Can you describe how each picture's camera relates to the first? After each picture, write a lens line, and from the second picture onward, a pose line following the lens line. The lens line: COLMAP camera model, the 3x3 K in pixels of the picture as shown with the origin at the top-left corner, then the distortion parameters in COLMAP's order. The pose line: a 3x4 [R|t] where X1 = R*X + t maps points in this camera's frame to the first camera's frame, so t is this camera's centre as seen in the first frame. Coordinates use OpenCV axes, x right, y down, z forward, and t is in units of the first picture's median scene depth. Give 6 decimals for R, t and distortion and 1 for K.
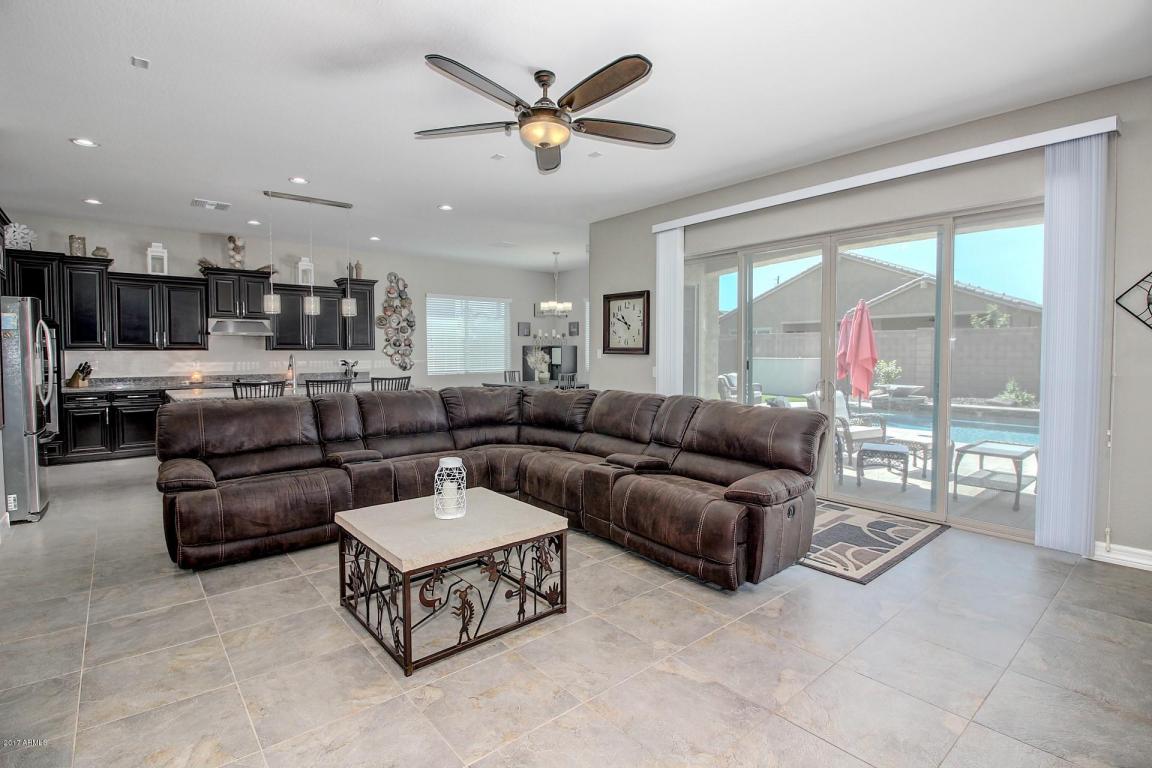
lens RADIAL K [[546.3, 0, 580.9], [0, 546.3, 372.4], [0, 0, 1]] dist [0.001103, -0.013642]
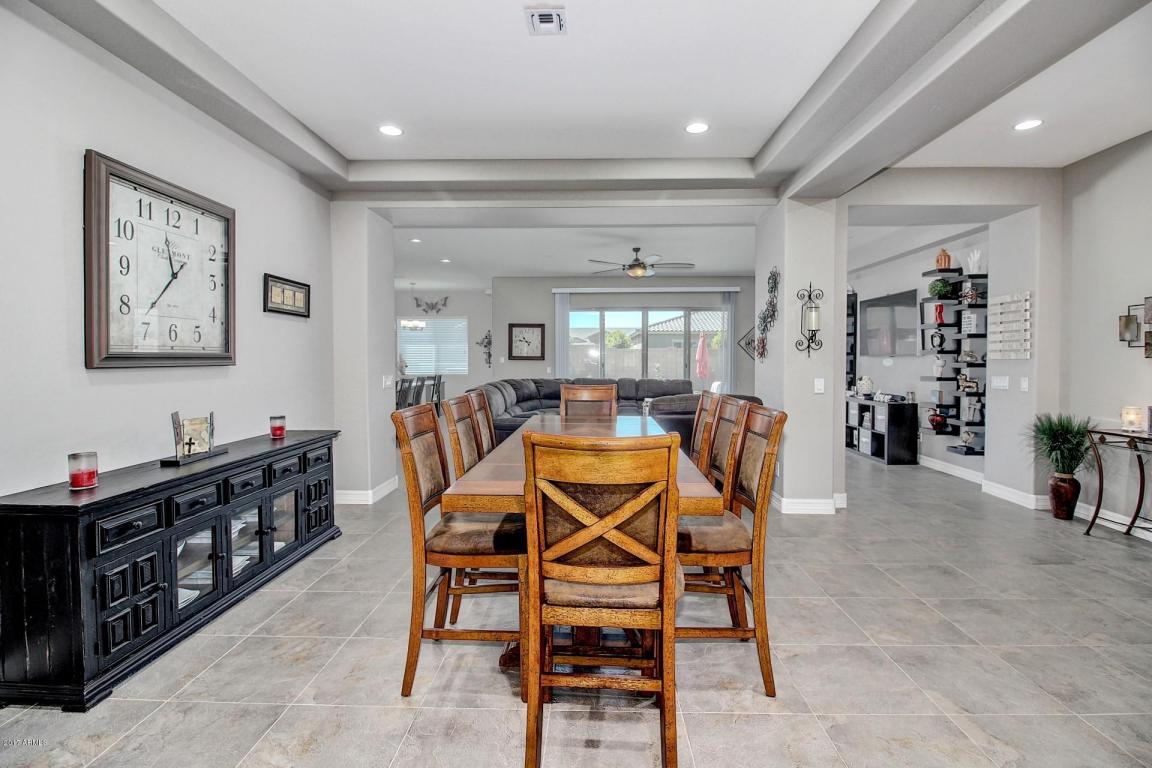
lens RADIAL K [[532.1, 0, 578.6], [0, 532.1, 371.6], [0, 0, 1]] dist [-0.000986, -0.013357]
pose [[0.666280, -0.017198, 0.745503, -0.960049], [0.027050, 0.999633, -0.001116, 0.007671], [-0.745211, 0.020909, 0.666501, -0.194461]]
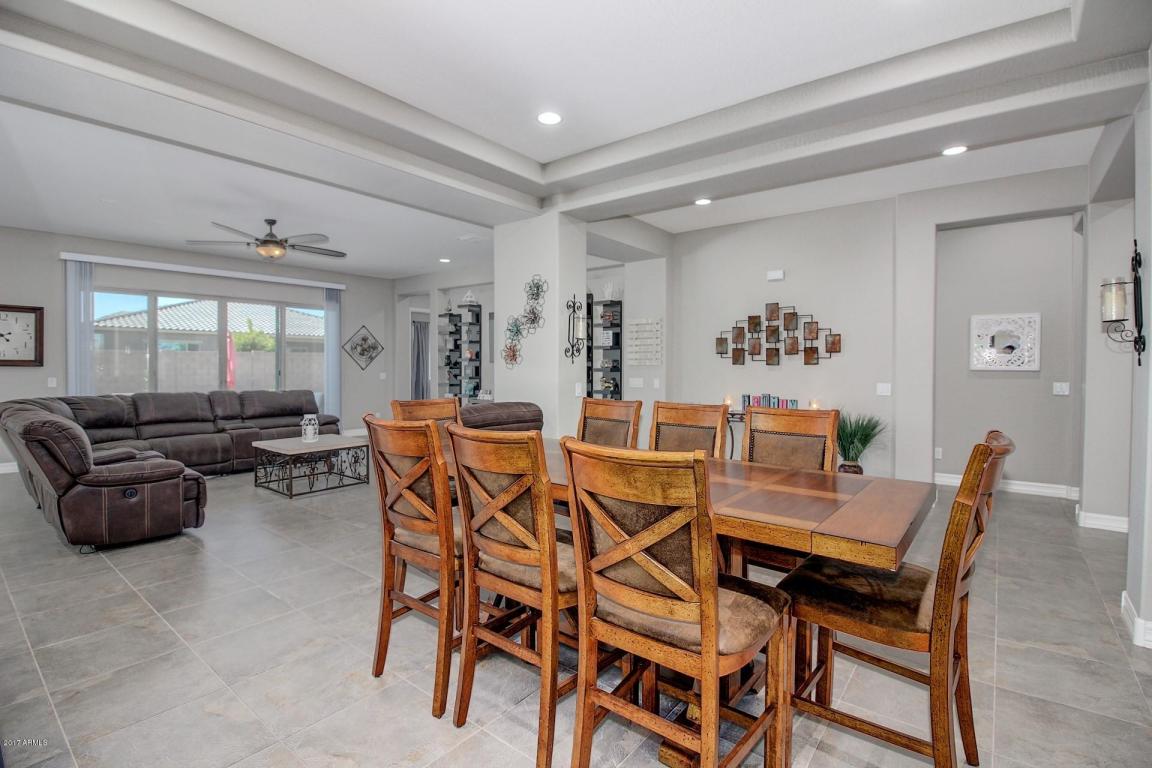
lens RADIAL K [[532.1, 0, 578.6], [0, 532.1, 371.6], [0, 0, 1]] dist [-0.000986, -0.013357]
pose [[-0.196568, -0.012371, 0.980412, -0.976410], [0.034421, 0.999217, 0.019509, -0.005771], [-0.979886, 0.037582, -0.195989, 0.150418]]
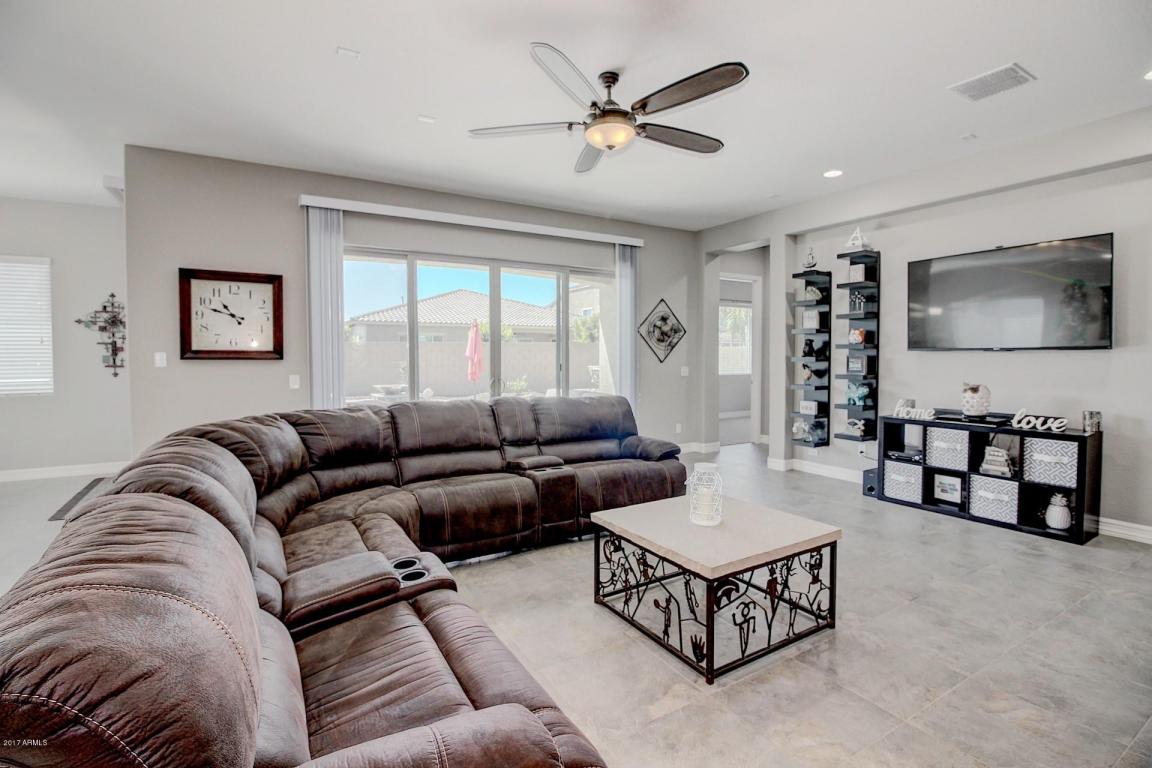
lens RADIAL K [[532.1, 0, 578.6], [0, 532.1, 371.6], [0, 0, 1]] dist [-0.000986, -0.013357]
pose [[0.162133, -0.031021, 0.986281, -0.480711], [0.039668, 0.998903, 0.024897, -0.016438], [-0.985971, 0.035087, 0.163186, 0.423324]]
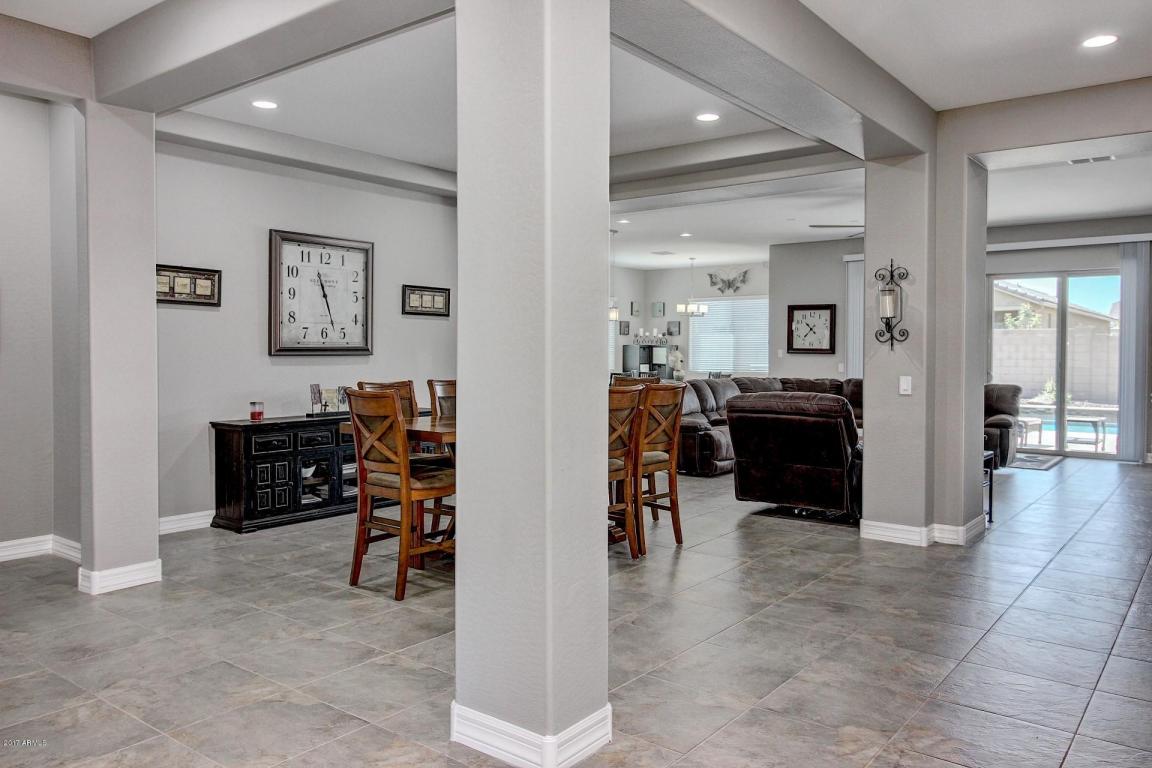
lens RADIAL K [[843.9, 0, 579.8], [0, 843.9, 368.4], [0, 0, 1]] dist [0.001182, 0.006352]
pose [[0.978831, -0.000324, 0.204671, -0.771818], [0.003740, 0.999860, -0.016303, 0.027392], [-0.204637, 0.016723, 0.978695, -0.723197]]
